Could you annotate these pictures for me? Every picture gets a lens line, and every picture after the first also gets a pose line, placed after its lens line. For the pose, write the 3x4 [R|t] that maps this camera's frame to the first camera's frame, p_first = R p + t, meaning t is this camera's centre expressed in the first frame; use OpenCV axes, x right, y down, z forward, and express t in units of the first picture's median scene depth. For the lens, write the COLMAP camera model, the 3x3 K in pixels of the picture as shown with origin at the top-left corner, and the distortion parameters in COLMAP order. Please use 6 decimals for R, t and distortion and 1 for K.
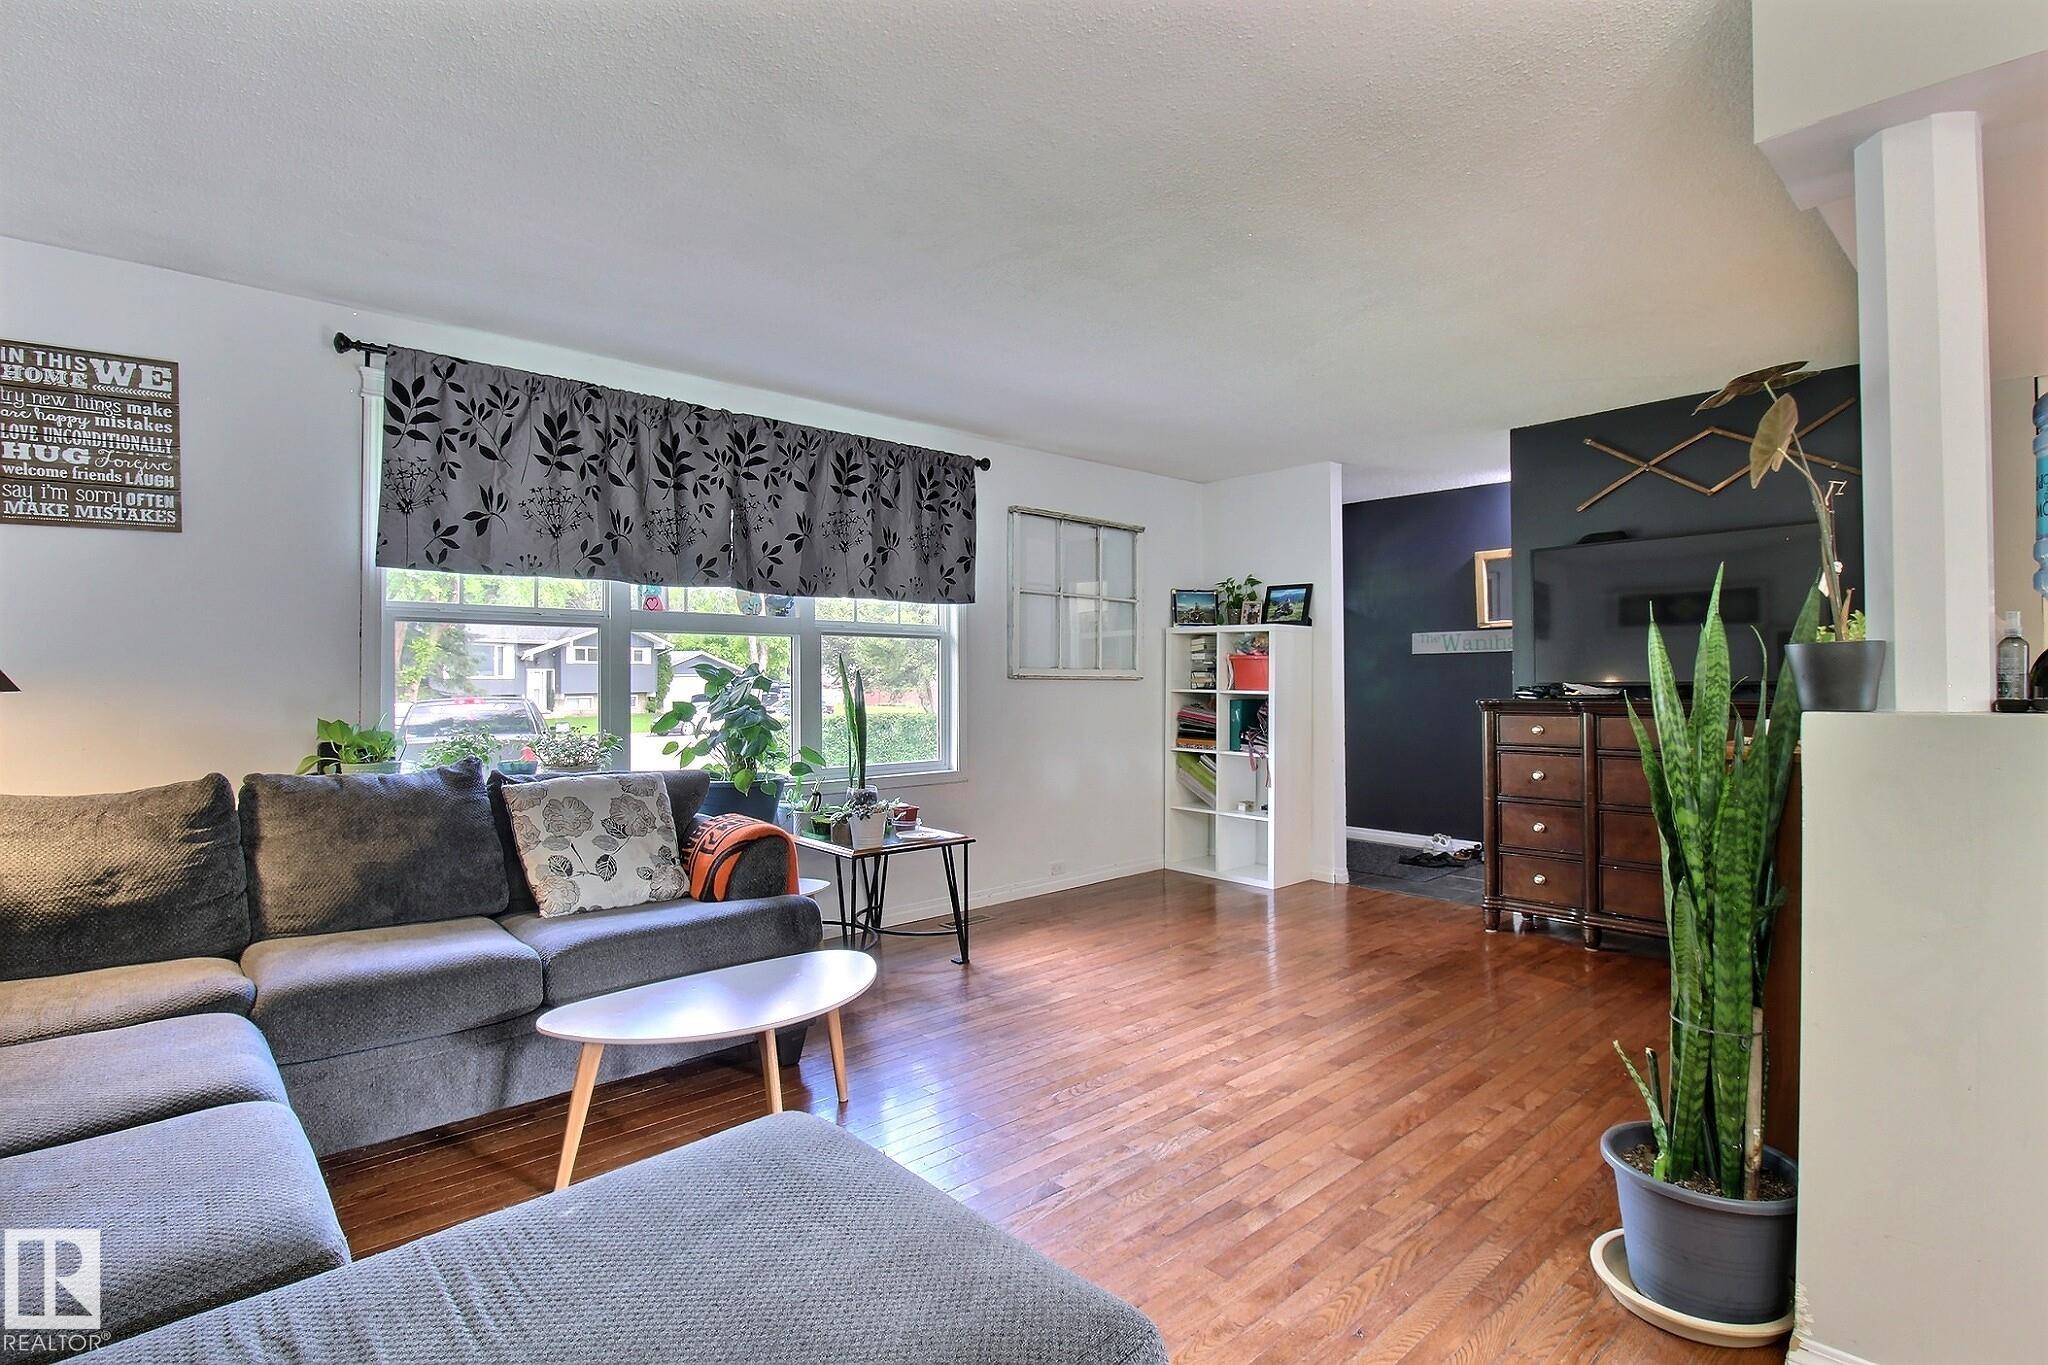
lens RADIAL K [[999.4, 0, 1031.0], [0, 999.4, 667.3], [0, 0, 1]] dist [-0.011578, -0.004559]
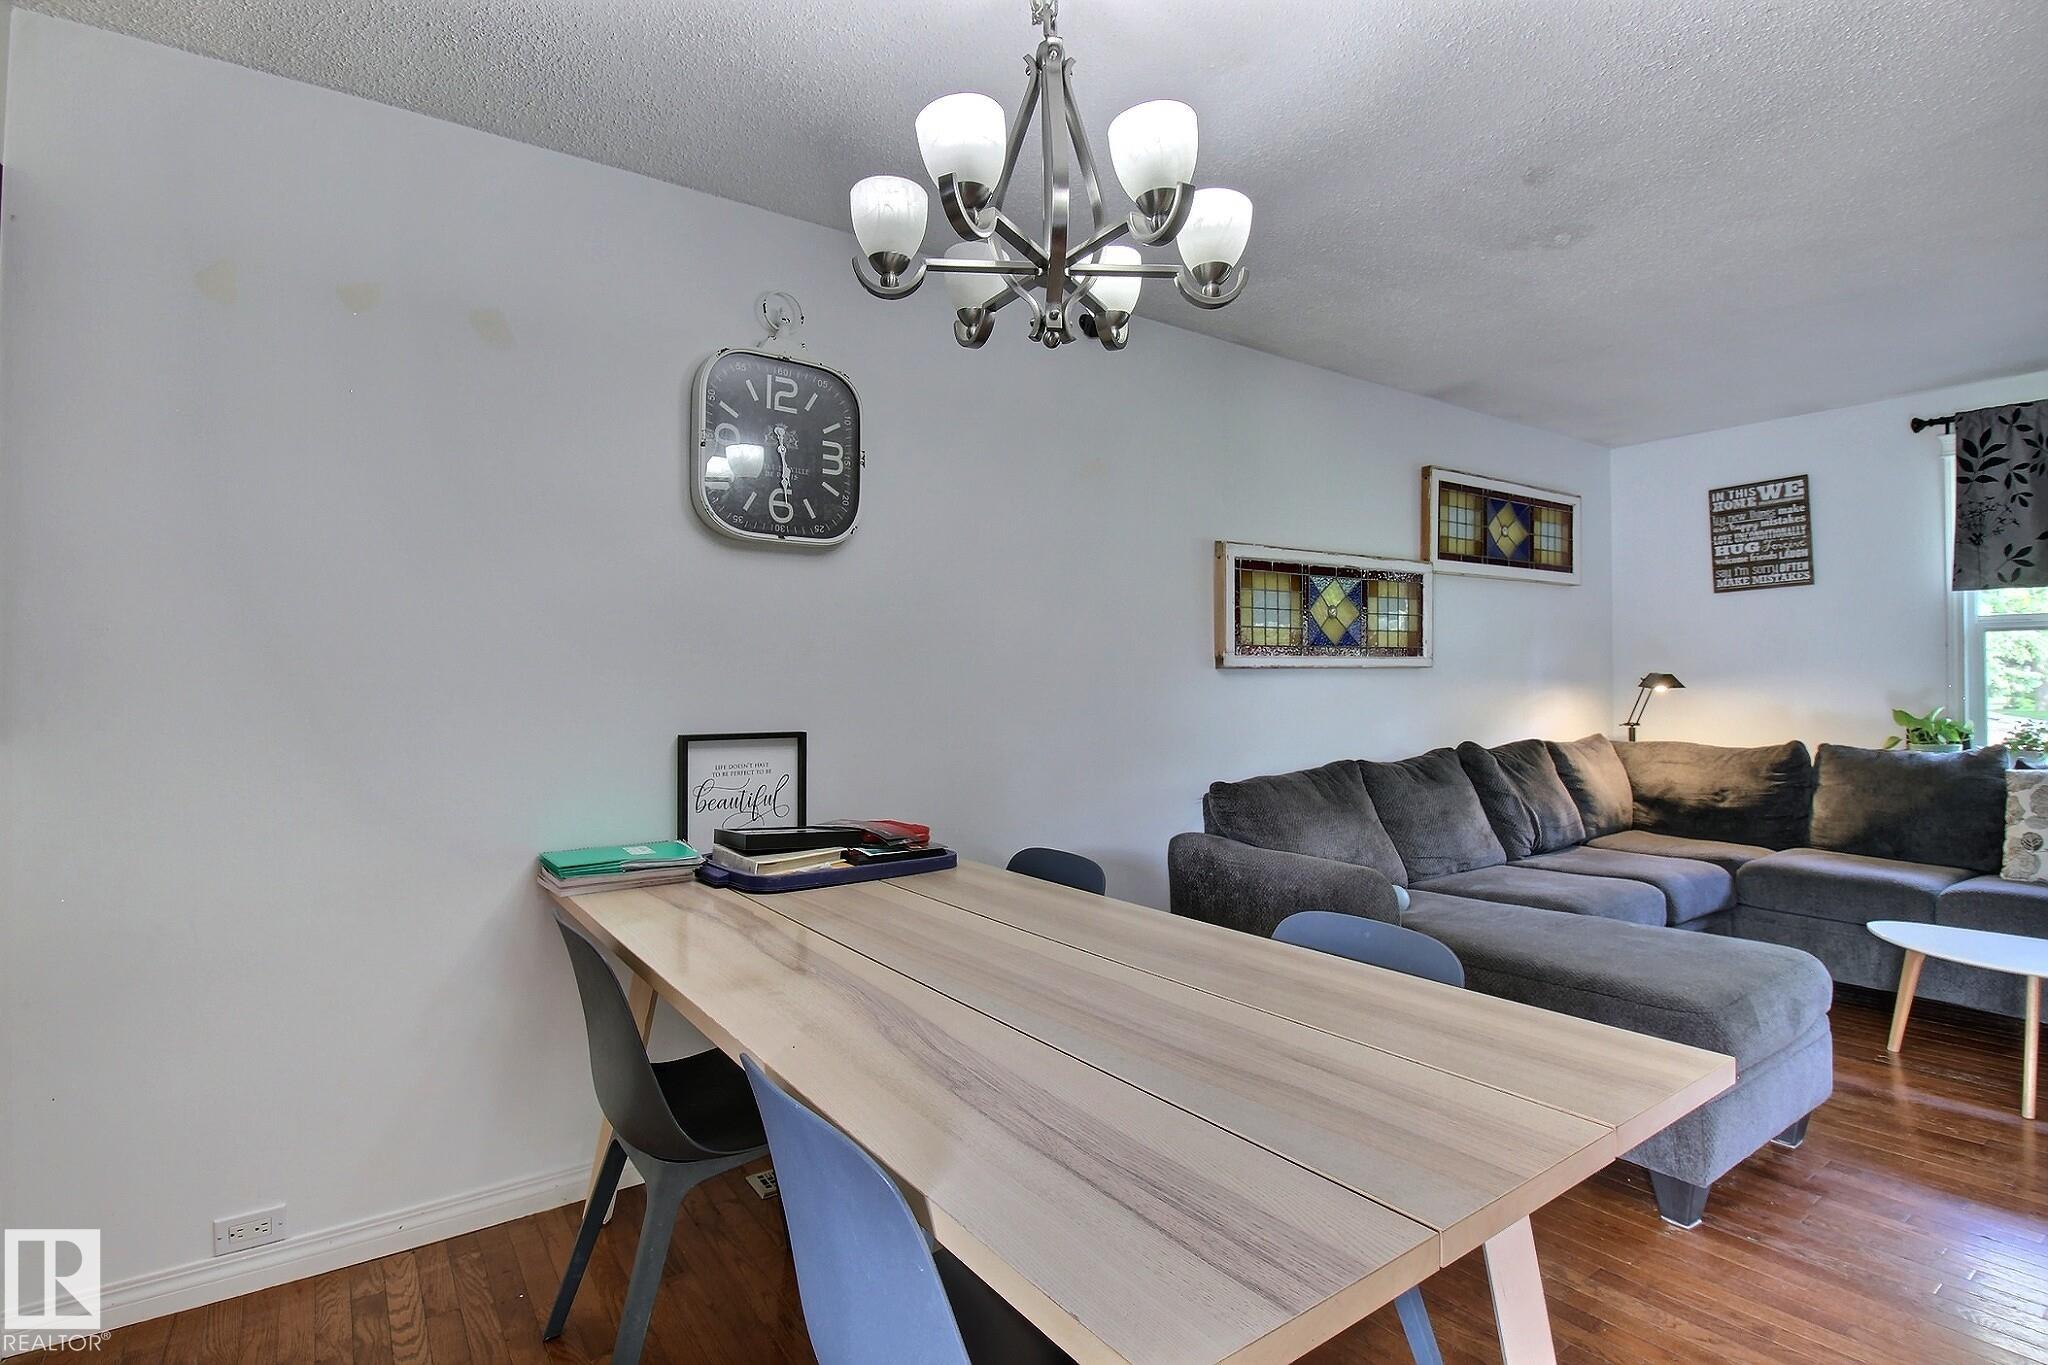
lens RADIAL K [[999.4, 0, 1029.6], [0, 999.4, 672.5], [0, 0, 1]] dist [-0.011578, -0.004559]
pose [[-0.123591, -0.007745, -0.992303, 0.723101], [0.015601, 0.999831, -0.009747, -0.003945], [0.992211, -0.016686, -0.123450, -0.012799]]
